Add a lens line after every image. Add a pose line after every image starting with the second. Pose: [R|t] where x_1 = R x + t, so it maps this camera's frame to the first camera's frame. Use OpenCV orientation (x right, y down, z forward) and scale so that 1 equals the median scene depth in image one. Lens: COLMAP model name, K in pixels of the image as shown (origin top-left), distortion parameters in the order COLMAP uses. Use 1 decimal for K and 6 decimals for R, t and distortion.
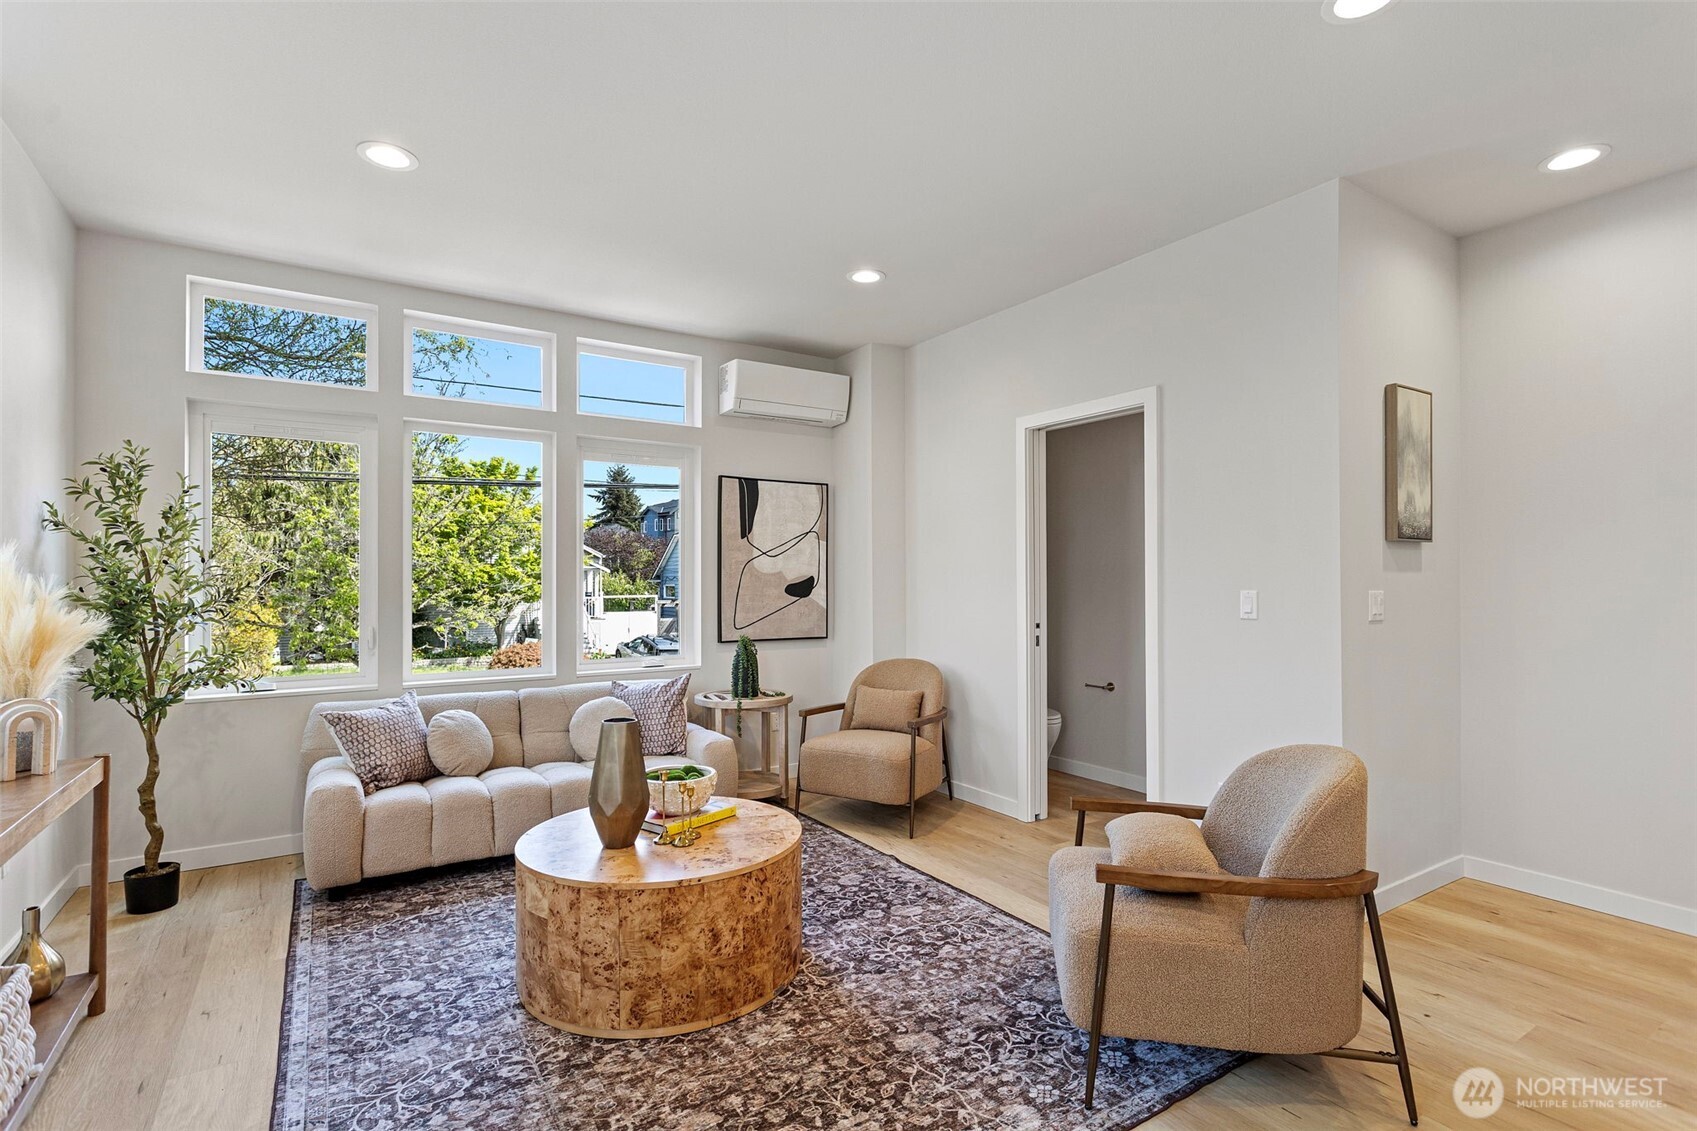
lens RADIAL K [[803.1, 0, 839.4], [0, 803.1, 579.6], [0, 0, 1]] dist [0.001752, 0.001367]
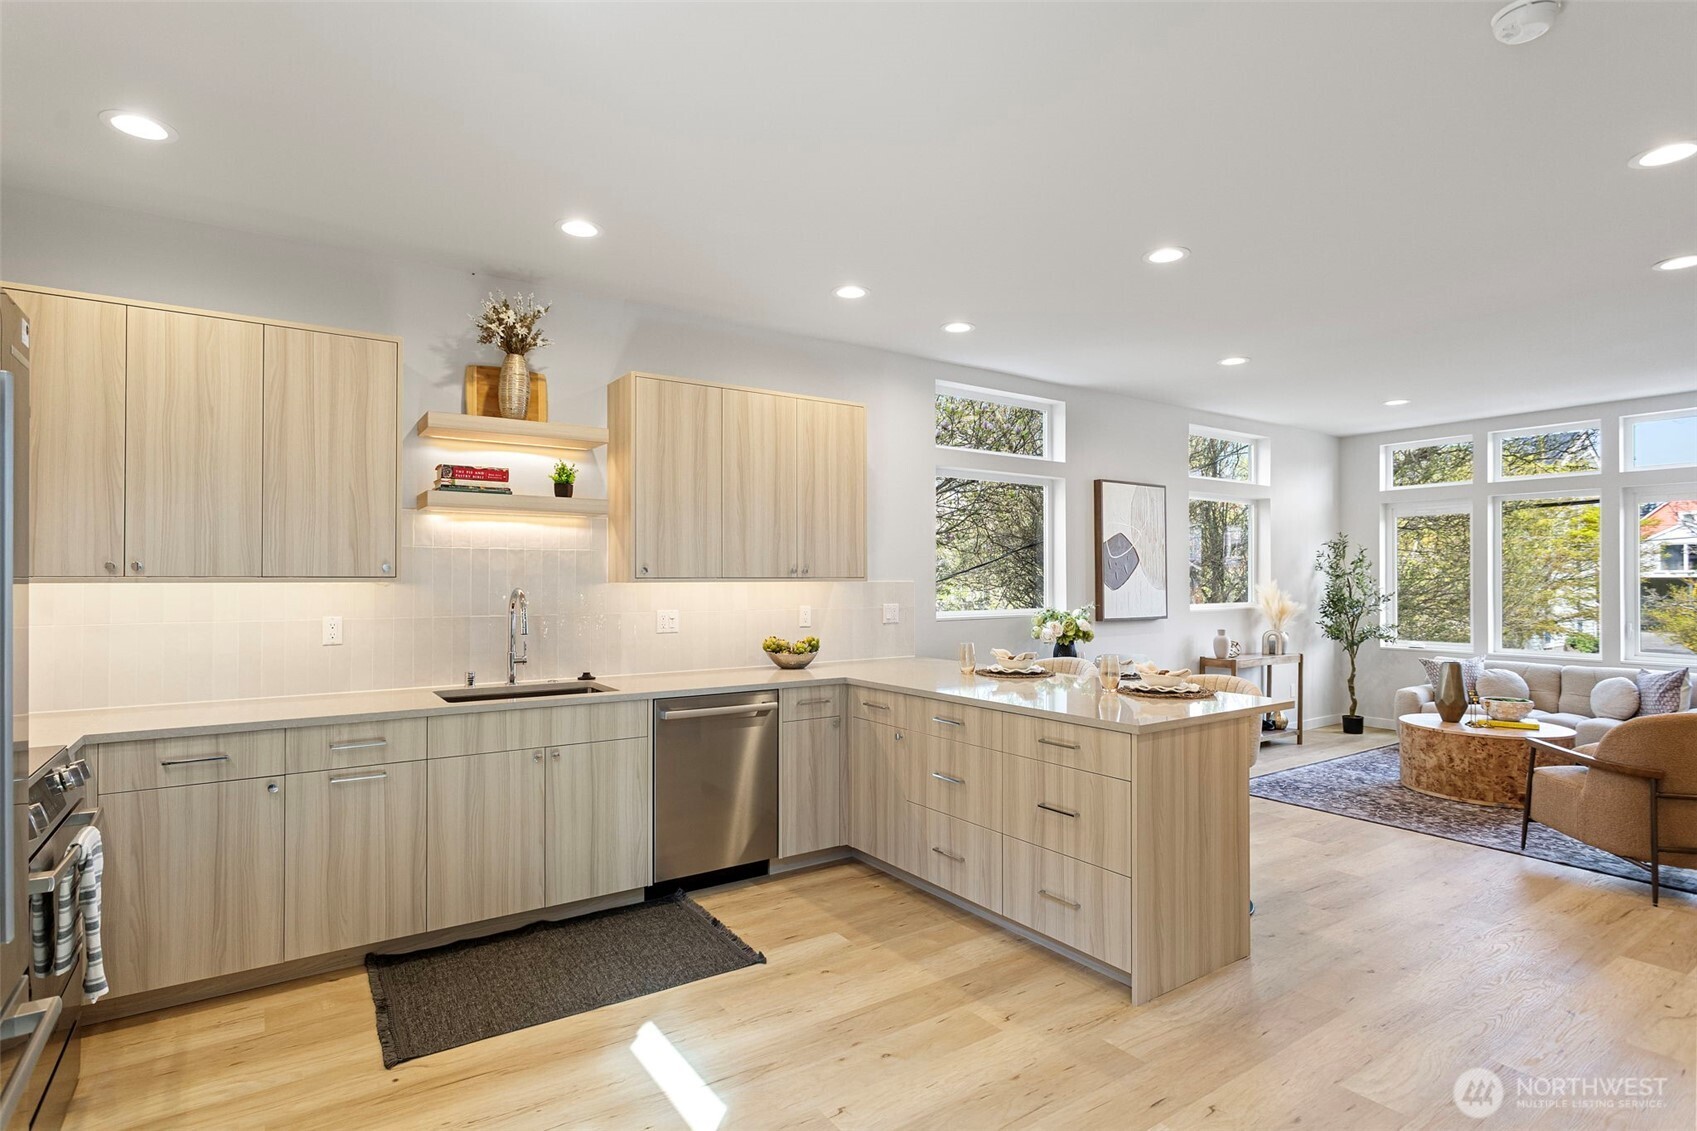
lens RADIAL K [[851.7, 0, 844.2], [0, 851.7, 571.9], [0, 0, 1]] dist [-0.002629, 0.001858]
pose [[0.029180, -0.007860, -0.999543, 1.539078], [0.003604, 0.999963, -0.007758, -0.040191], [0.999568, -0.003376, 0.029207, -0.523960]]
